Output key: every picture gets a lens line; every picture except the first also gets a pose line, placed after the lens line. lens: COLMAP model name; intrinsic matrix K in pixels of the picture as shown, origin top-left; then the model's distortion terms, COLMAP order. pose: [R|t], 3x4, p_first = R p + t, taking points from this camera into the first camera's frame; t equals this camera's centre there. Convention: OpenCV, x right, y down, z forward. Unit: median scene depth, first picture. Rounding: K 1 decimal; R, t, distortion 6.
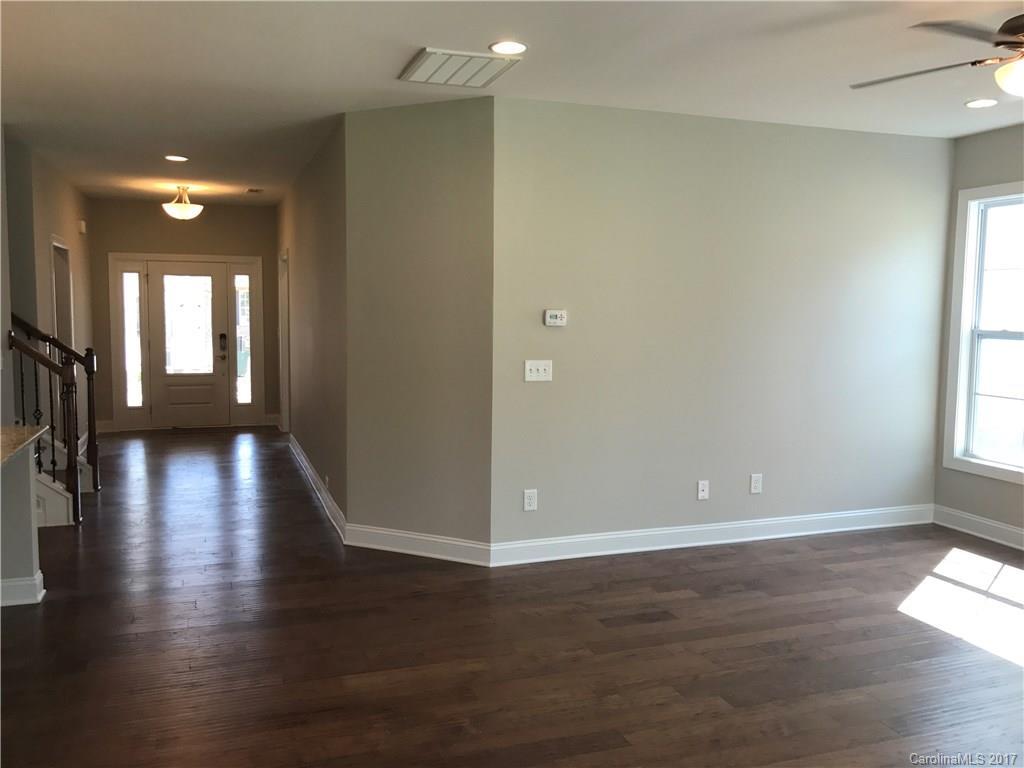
lens RADIAL K [[840.4, 0, 506.4], [0, 840.4, 381.2], [0, 0, 1]] dist [0.050977, -0.081089]
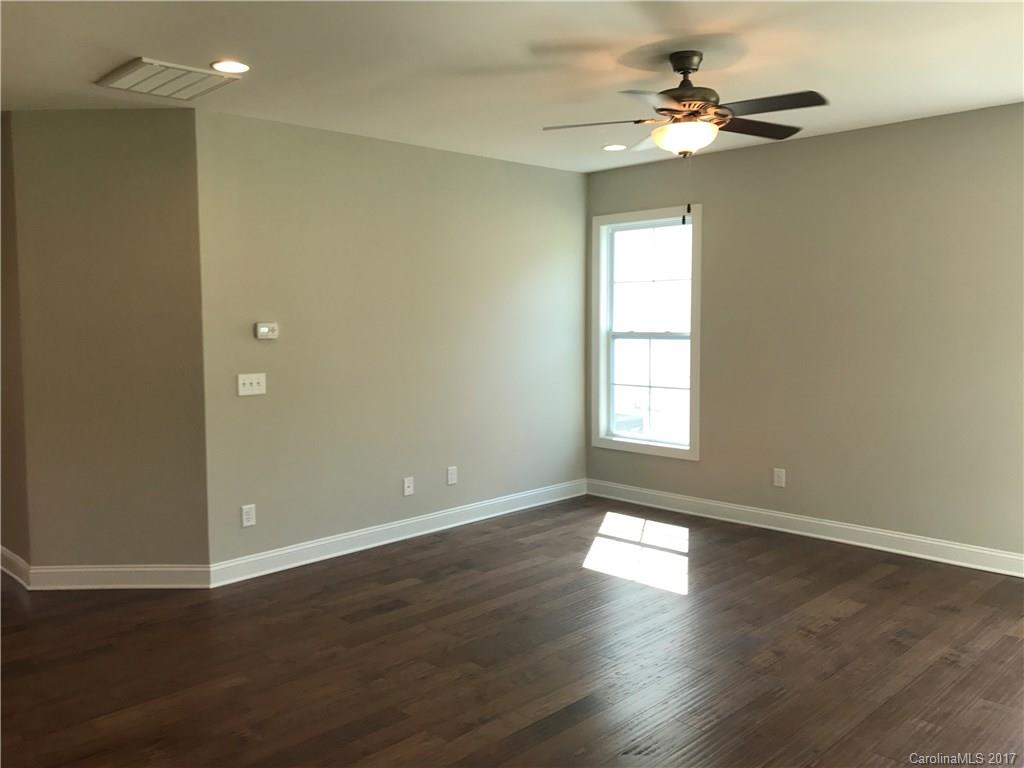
lens RADIAL K [[840.4, 0, 506.4], [0, 840.4, 381.2], [0, 0, 1]] dist [0.050977, -0.081089]
pose [[0.906360, -0.053973, 0.419045, -0.105942], [0.058632, 0.998278, 0.001761, -0.000347], [-0.418418, 0.022973, 0.907964, -0.037447]]
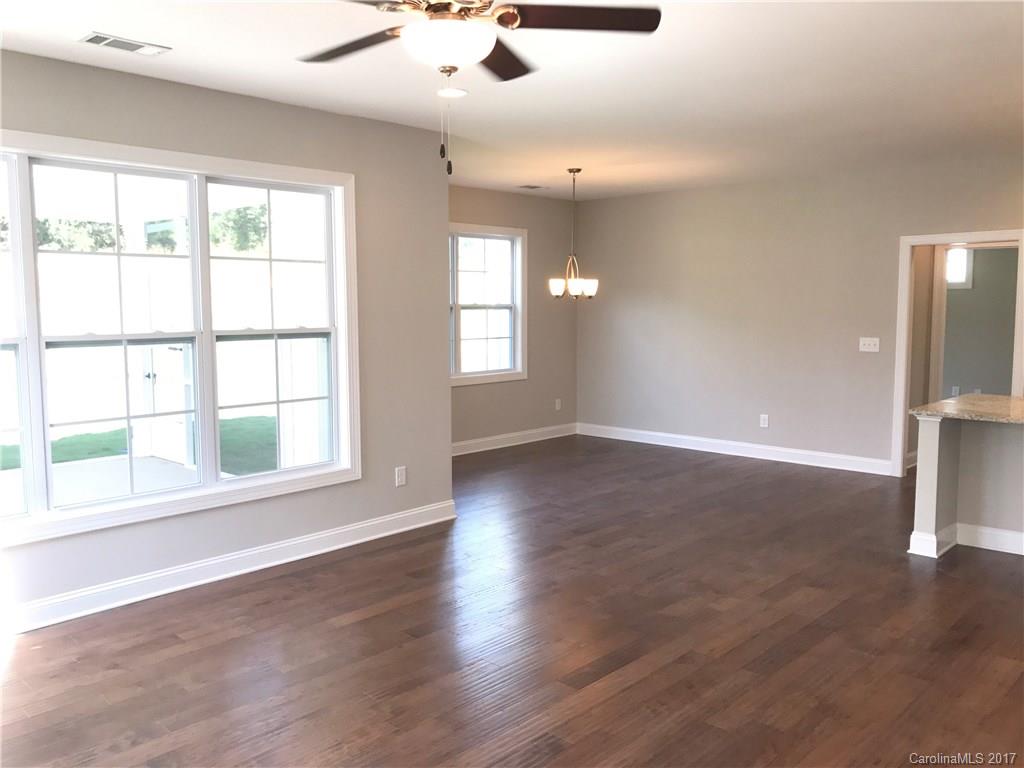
lens RADIAL K [[840.4, 0, 506.4], [0, 840.4, 381.2], [0, 0, 1]] dist [0.050977, -0.081089]
pose [[-0.887497, 0.036947, -0.459330, 0.590577], [-0.045996, 0.984700, 0.168077, -0.096445], [0.458513, 0.170296, -0.872219, 1.096126]]
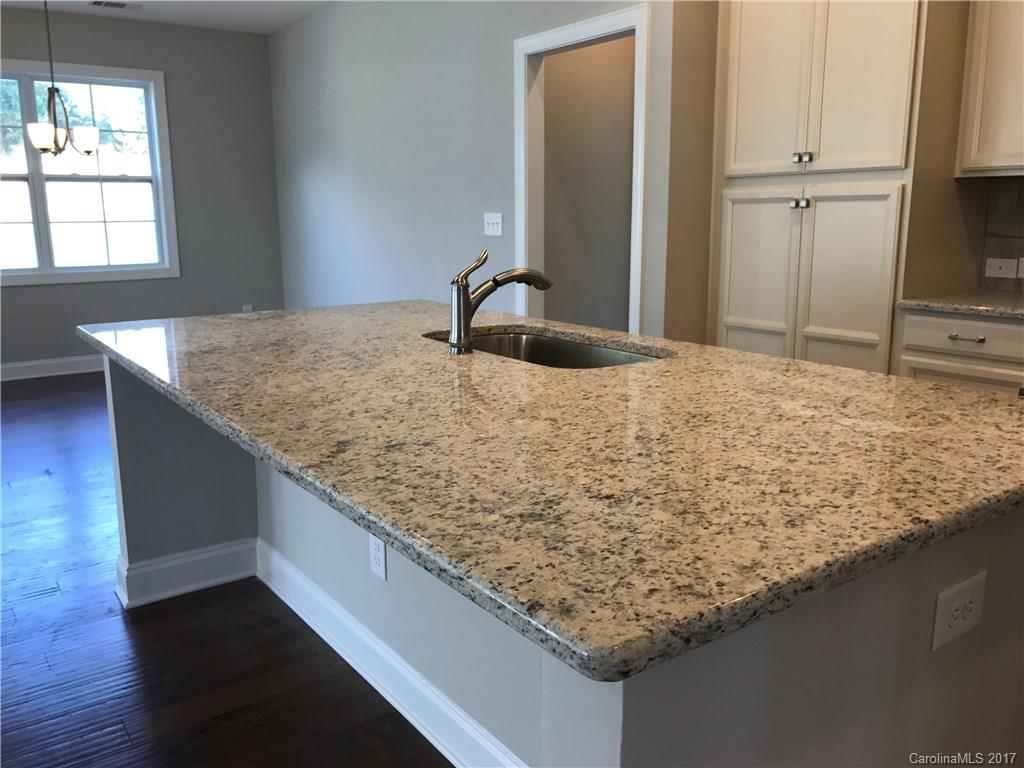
lens RADIAL K [[846.3, 0, 512.0], [0, 846.3, 384.0], [0, 0, 1]] dist [0.001657, 0.006991]
pose [[-0.960817, 0.055502, -0.271570, -0.440300], [-0.023955, 0.959456, 0.280840, -0.031121], [0.276146, 0.276341, -0.920532, 1.002496]]
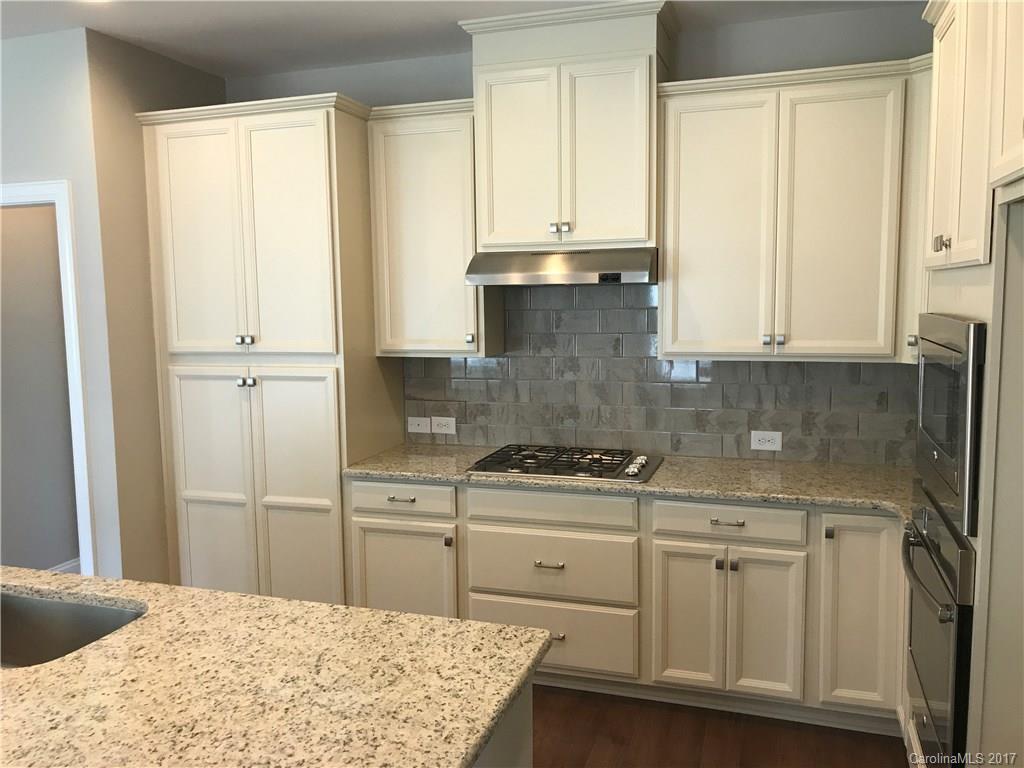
lens RADIAL K [[840.4, 0, 506.4], [0, 840.4, 381.2], [0, 0, 1]] dist [0.050977, -0.081089]
pose [[-0.613599, 0.081569, -0.785393, -0.427719], [-0.062135, 0.986578, 0.151007, -0.109649], [0.787169, 0.141458, -0.600295, 1.003273]]
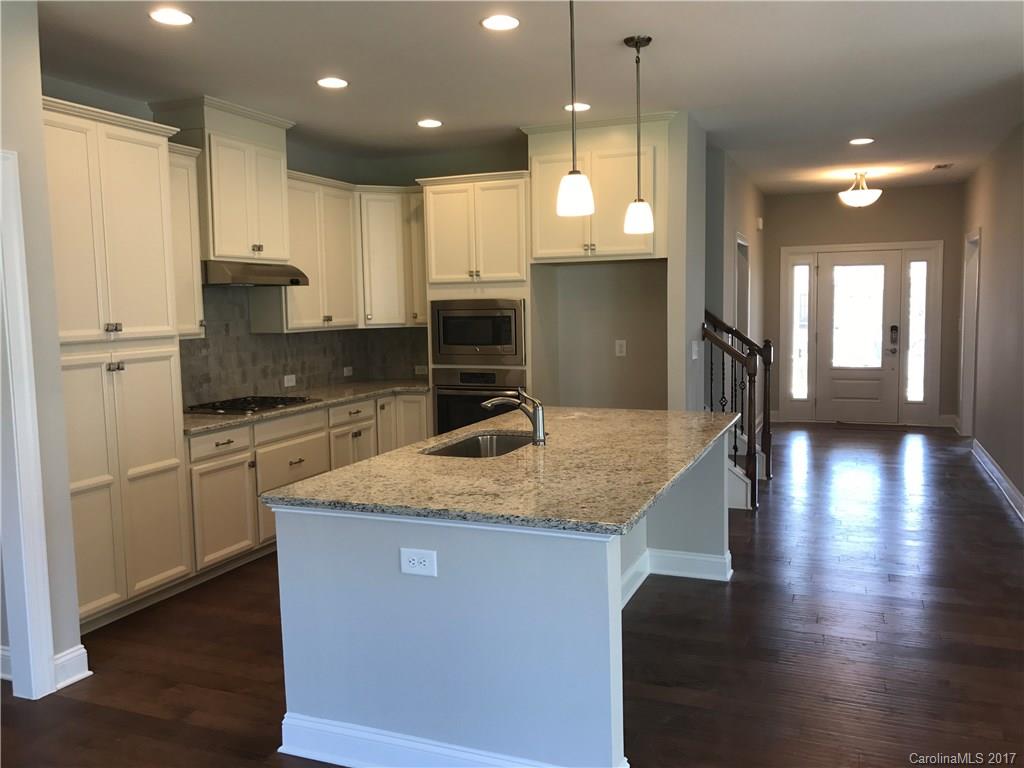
lens RADIAL K [[840.4, 0, 506.4], [0, 840.4, 381.2], [0, 0, 1]] dist [0.050977, -0.081089]
pose [[0.746016, 0.038044, -0.664841, -0.062385], [-0.033411, 0.999248, 0.019689, 0.002248], [0.665090, 0.007525, 0.746725, 0.031729]]
